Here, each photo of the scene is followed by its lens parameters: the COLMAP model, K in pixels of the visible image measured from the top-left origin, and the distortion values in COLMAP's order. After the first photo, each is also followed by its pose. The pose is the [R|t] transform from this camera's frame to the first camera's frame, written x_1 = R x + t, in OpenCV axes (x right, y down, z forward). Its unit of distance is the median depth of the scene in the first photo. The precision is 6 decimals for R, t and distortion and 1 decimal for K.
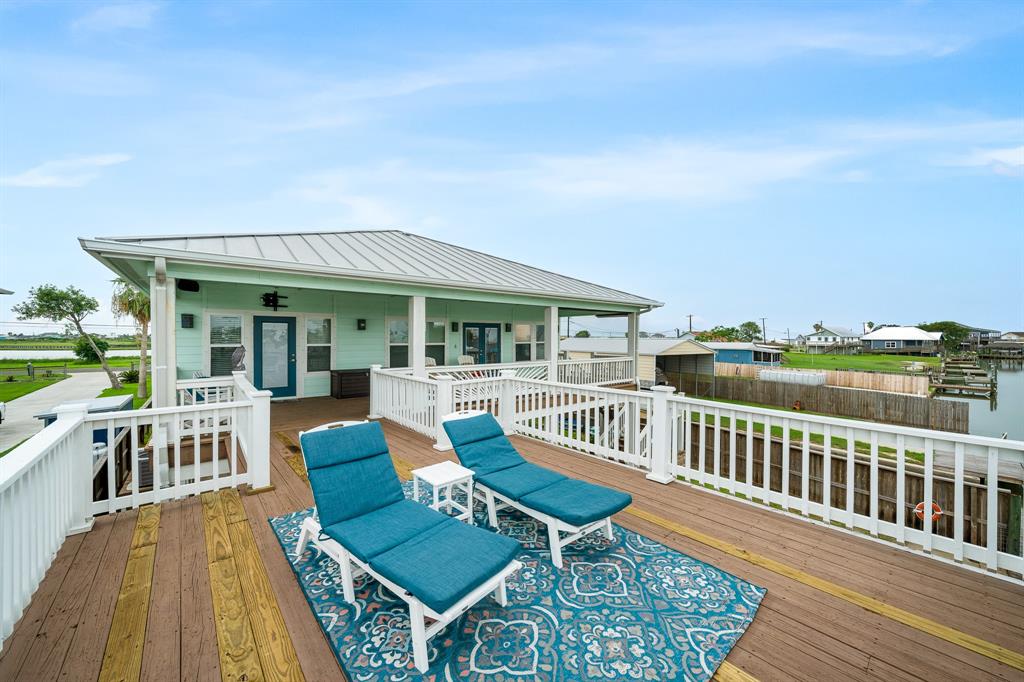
lens RADIAL K [[387.6, 0, 516.5], [0, 387.6, 339.4], [0, 0, 1]] dist [0.003673, 0.000424]
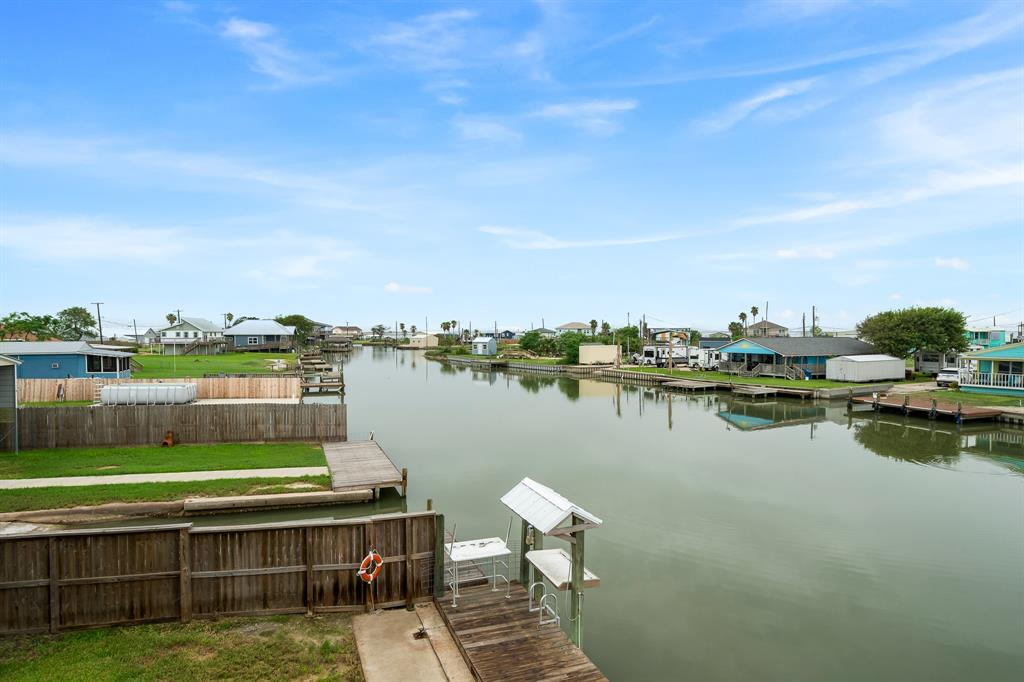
lens RADIAL K [[568.9, 0, 500.8], [0, 568.9, 347.0], [0, 0, 1]] dist [-0.000886, 0.001619]
pose [[0.374626, -0.028034, 0.926752, 0.016436], [0.009254, 0.999606, 0.026496, -0.000329], [-0.927130, -0.001350, 0.374737, 0.037877]]
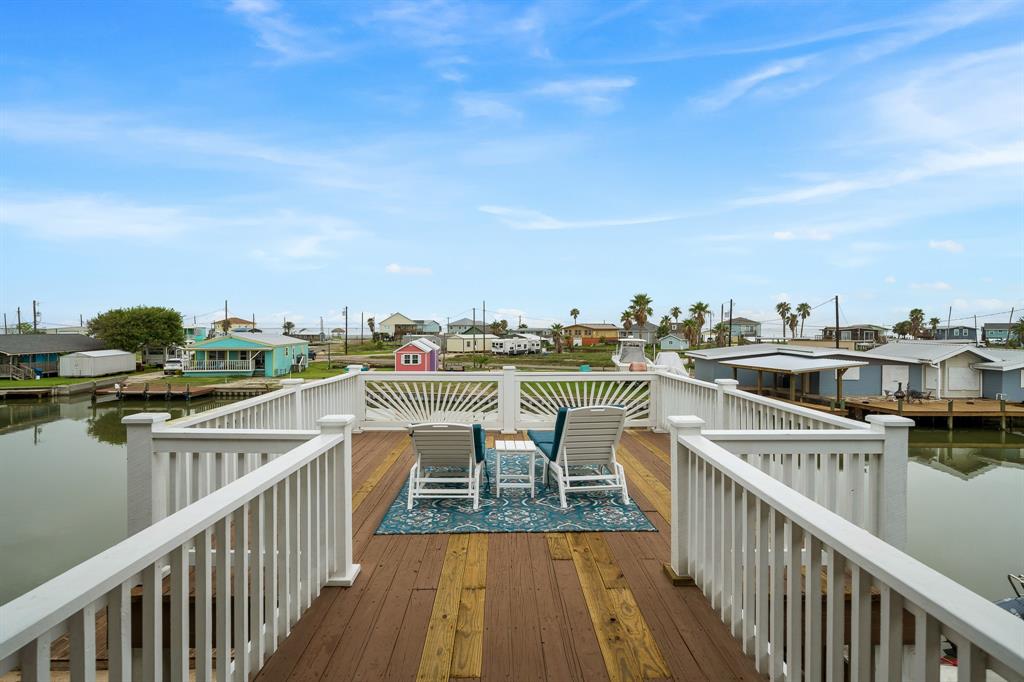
lens RADIAL K [[568.9, 0, 508.8], [0, 568.9, 338.4], [0, 0, 1]] dist [-0.000886, 0.001619]
pose [[-0.744671, -0.015141, 0.667259, -0.037476], [0.002721, 0.999665, 0.025720, -0.000620], [-0.667426, 0.020968, -0.744381, 0.070594]]
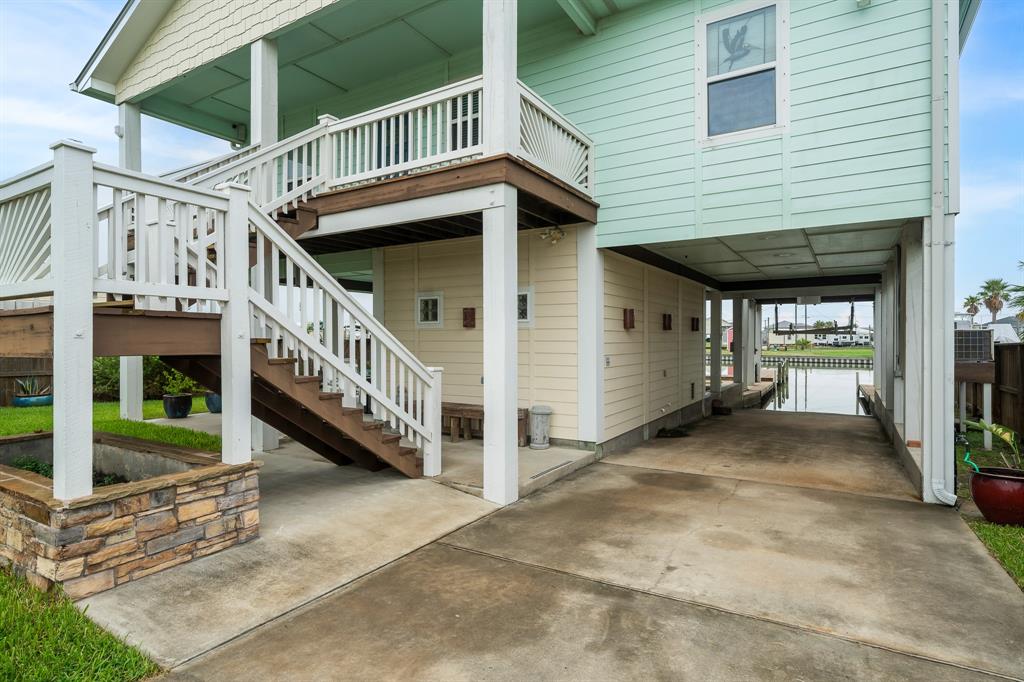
lens RADIAL K [[568.9, 0, 488.3], [0, 568.9, 341.9], [0, 0, 1]] dist [-0.000886, 0.001619]
pose [[-0.282531, -0.004392, 0.959248, -0.198701], [0.009736, 0.999925, 0.007446, 0.033125], [-0.959209, 0.011443, -0.282467, 0.233949]]
